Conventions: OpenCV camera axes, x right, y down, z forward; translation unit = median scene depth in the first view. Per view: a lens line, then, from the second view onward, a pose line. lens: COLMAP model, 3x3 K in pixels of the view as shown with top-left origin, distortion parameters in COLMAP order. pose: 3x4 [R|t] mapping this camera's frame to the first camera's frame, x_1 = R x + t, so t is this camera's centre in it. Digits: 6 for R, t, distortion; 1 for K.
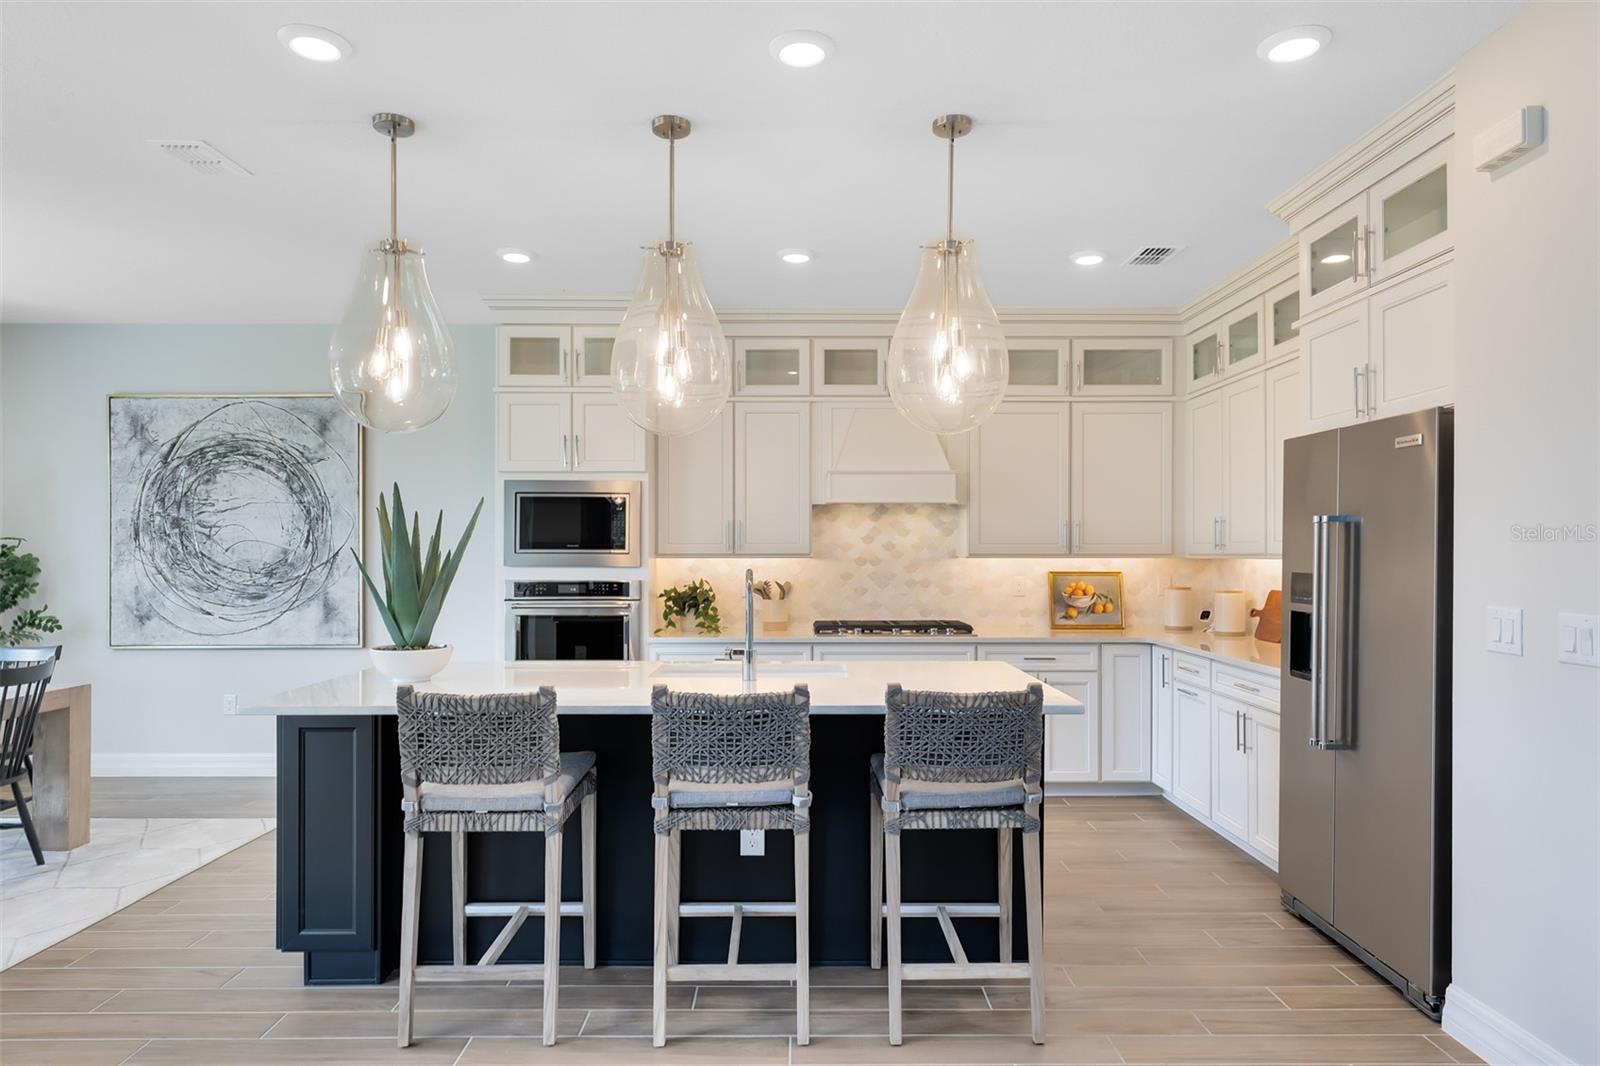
lens RADIAL K [[957.2, 0, 804.5], [0, 957.2, 546.0], [0, 0, 1]] dist [-0.002035, 0.000006]
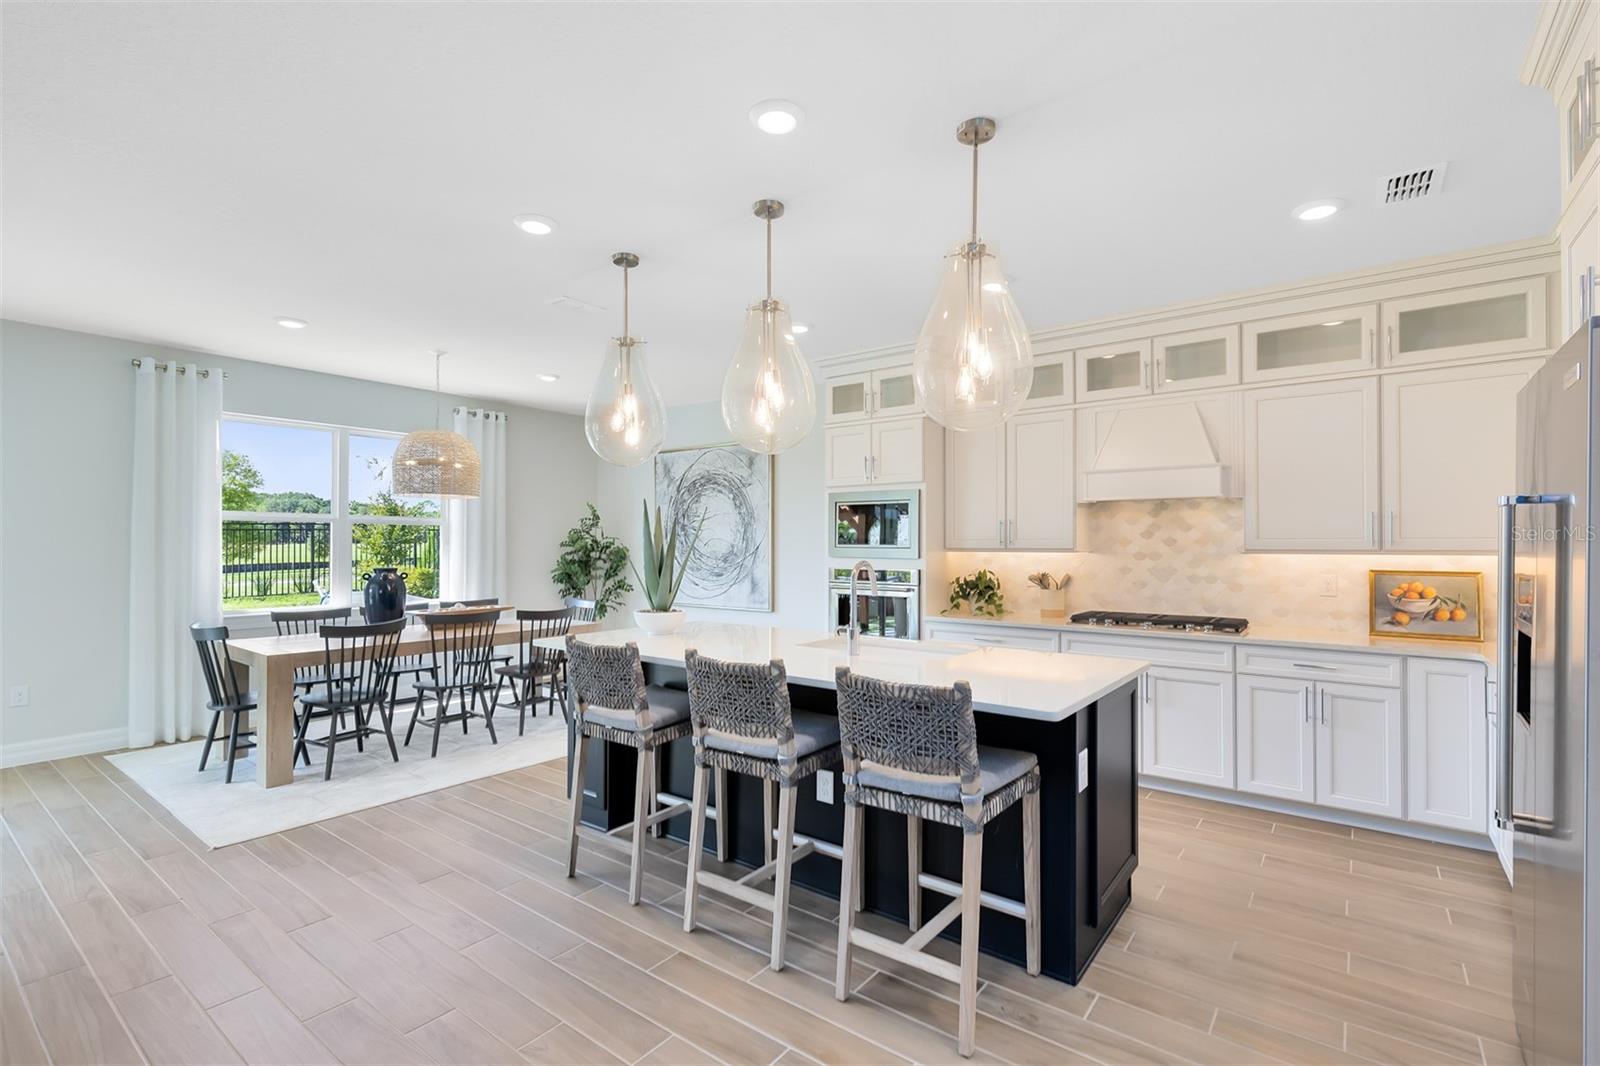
lens RADIAL K [[734.3, 0, 792.9], [0, 734.3, 537.3], [0, 0, 1]] dist [0.005061, 0.000266]
pose [[0.787870, -0.005701, -0.615815, 0.269596], [0.001322, 0.999971, -0.007566, 0.001201], [0.615840, 0.005147, 0.787854, 0.144543]]
